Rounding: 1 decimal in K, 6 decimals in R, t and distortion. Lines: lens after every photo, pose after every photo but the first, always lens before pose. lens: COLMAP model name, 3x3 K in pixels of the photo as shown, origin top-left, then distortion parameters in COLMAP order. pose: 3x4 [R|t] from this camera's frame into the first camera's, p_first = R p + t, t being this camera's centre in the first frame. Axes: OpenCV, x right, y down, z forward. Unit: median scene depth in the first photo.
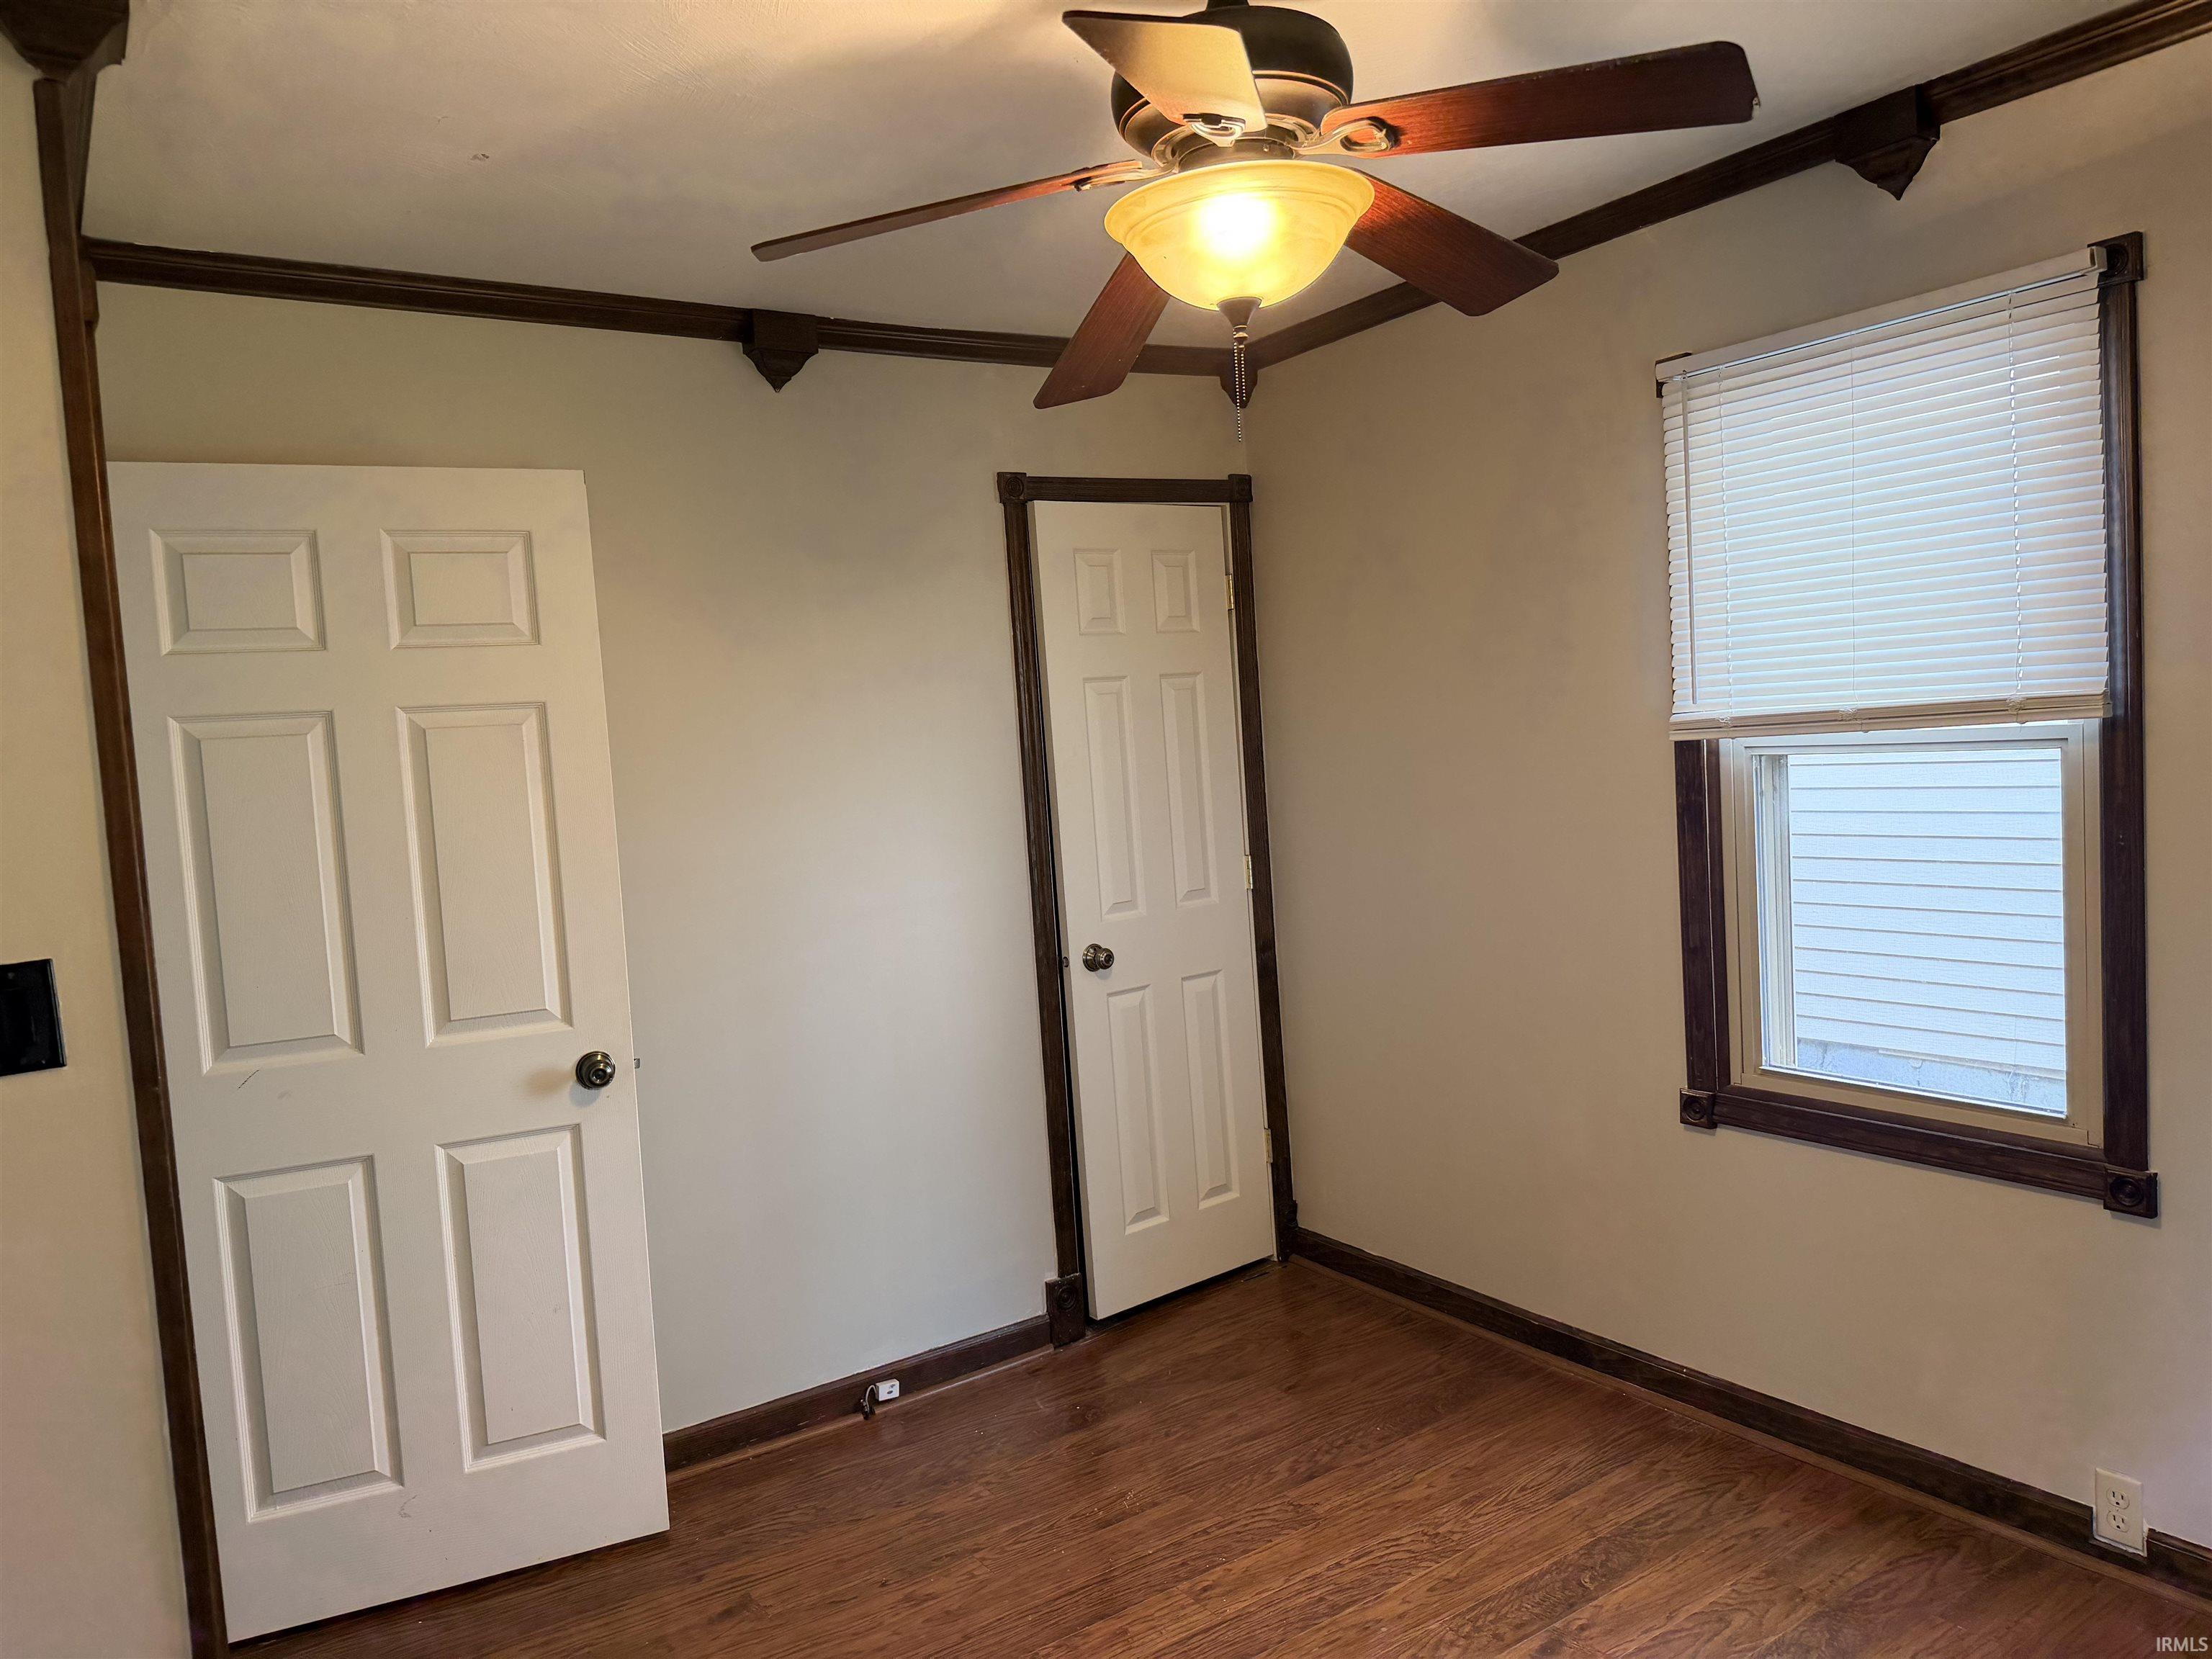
lens RADIAL K [[1548.7, 0, 1108.3], [0, 1548.7, 833.3], [0, 0, 1]] dist [0.014911, -0.019465]
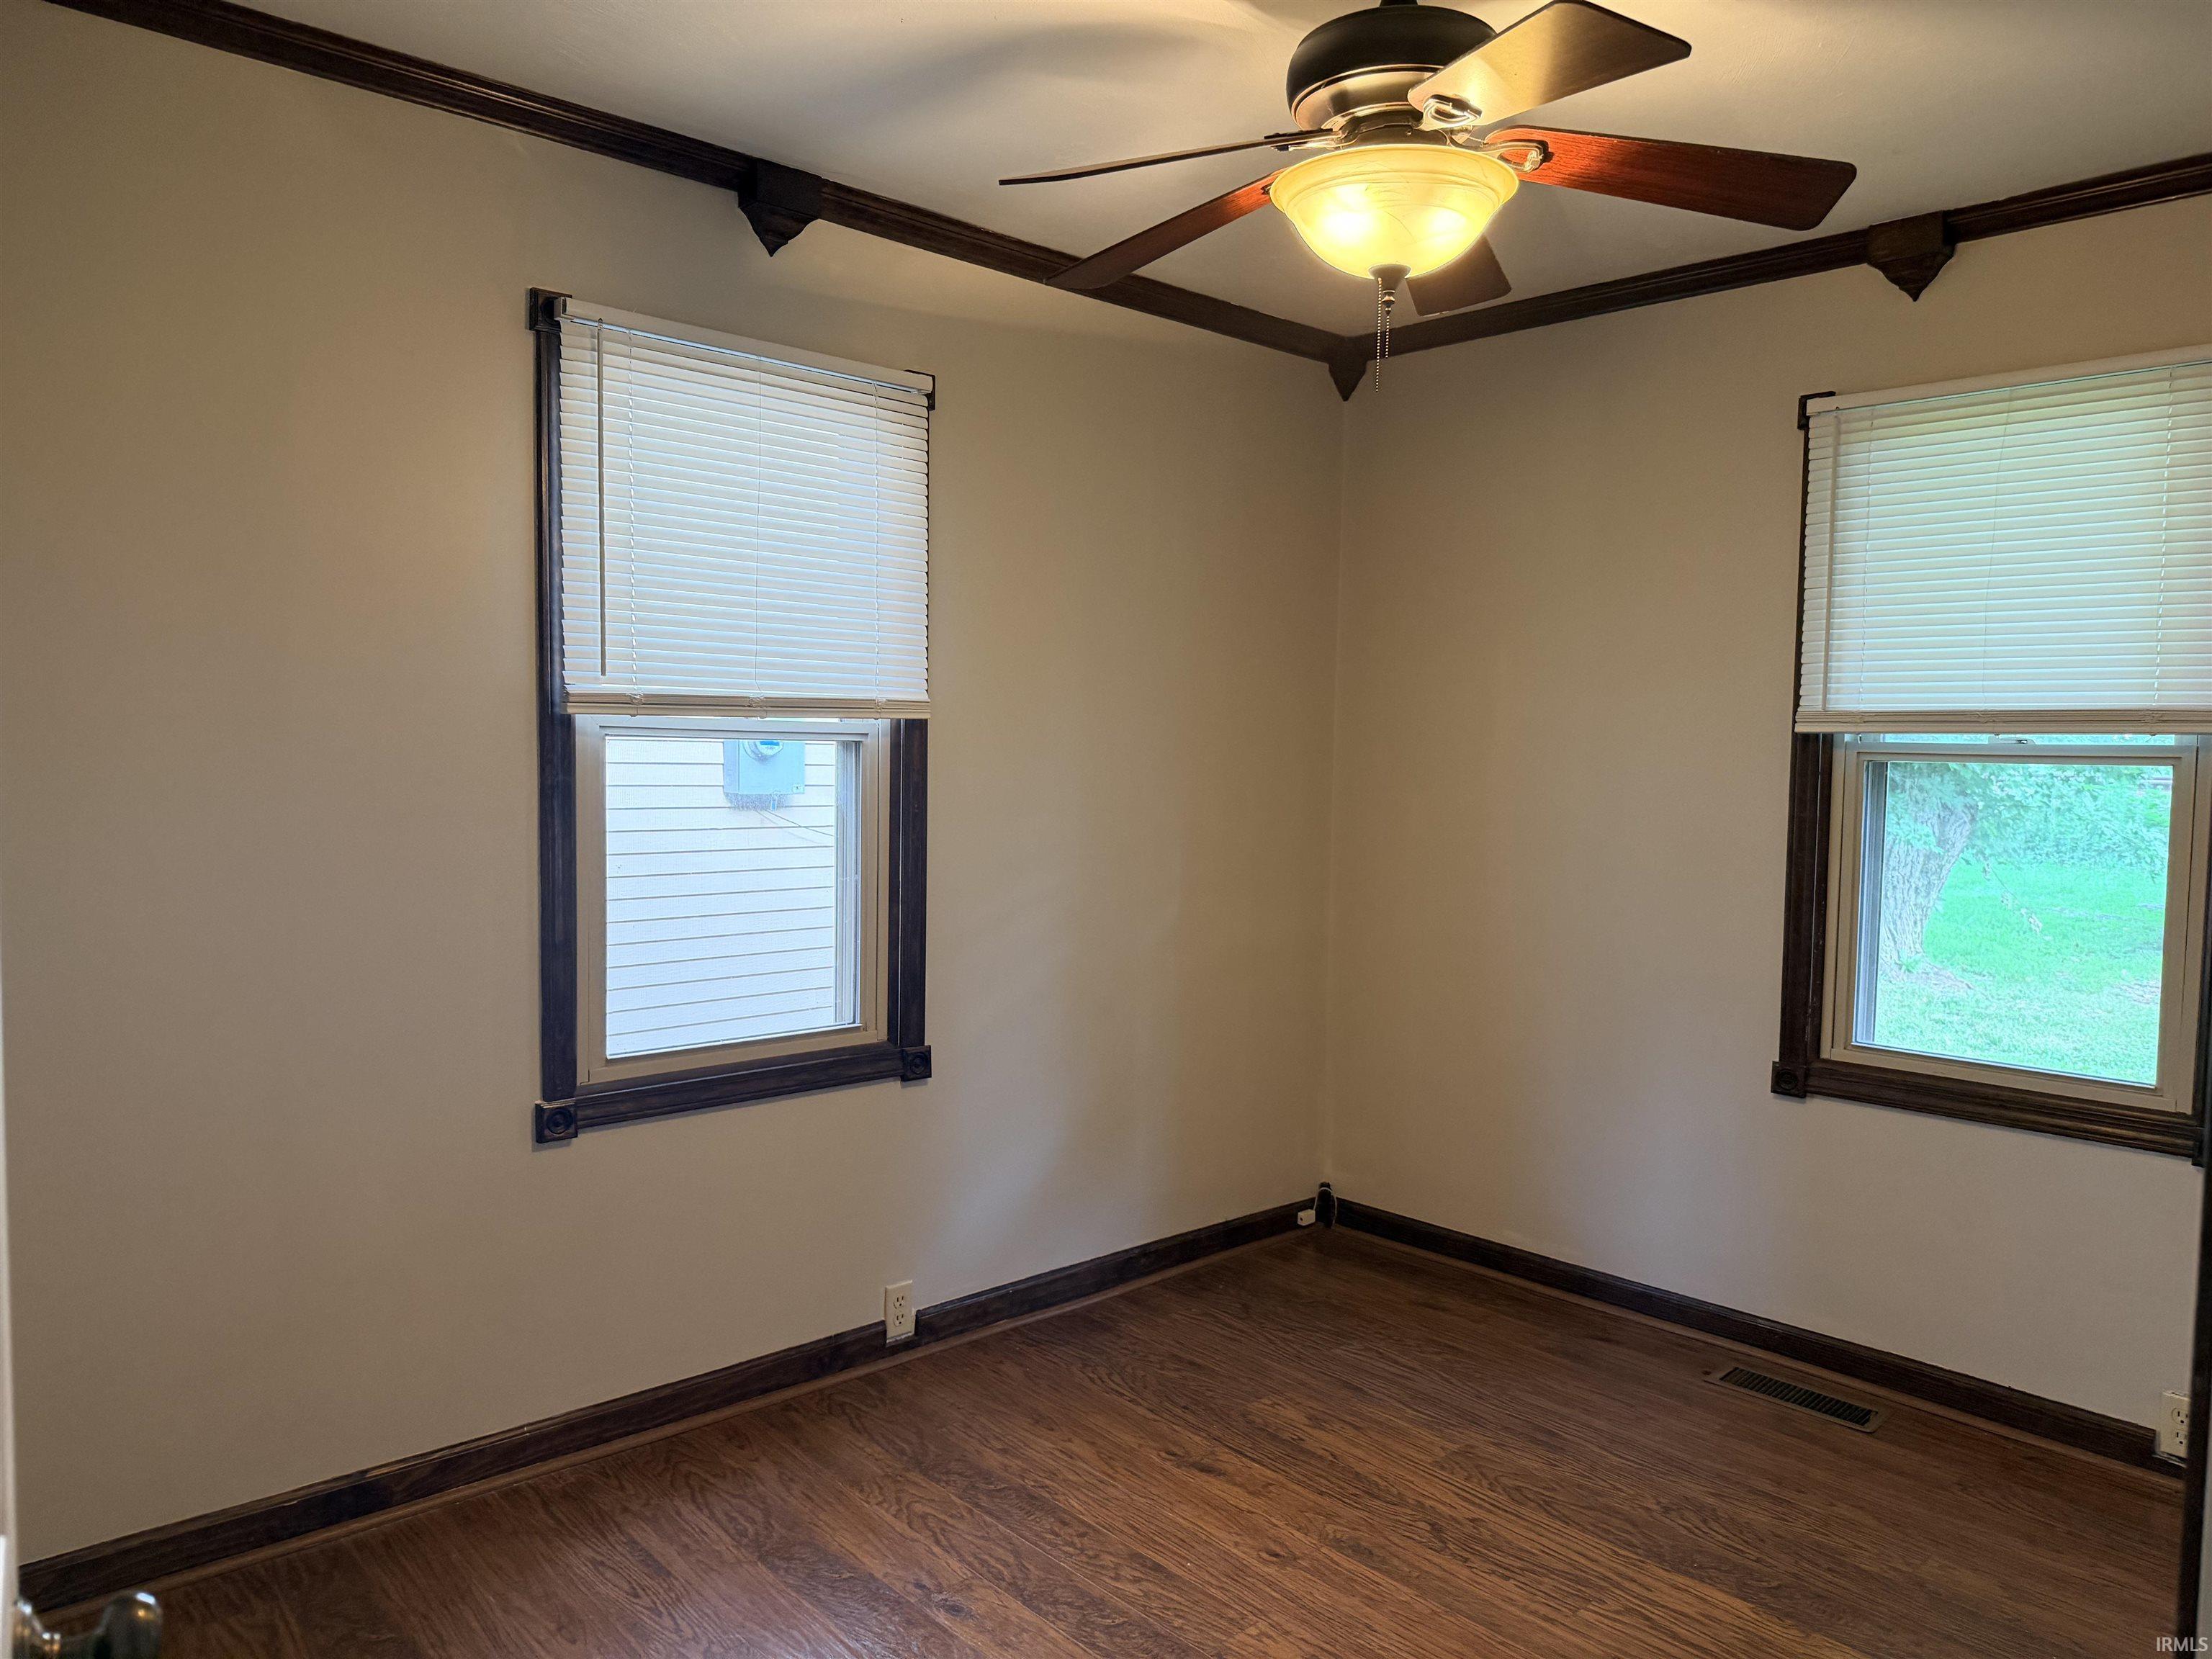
lens RADIAL K [[1548.7, 0, 1109.3], [0, 1548.7, 825.2], [0, 0, 1]] dist [0.014911, -0.019465]
pose [[-0.138337, 0.005814, 0.990368, -0.661147], [0.061186, 0.998123, 0.002687, 0.025845], [-0.988493, 0.060968, -0.138433, 0.932041]]
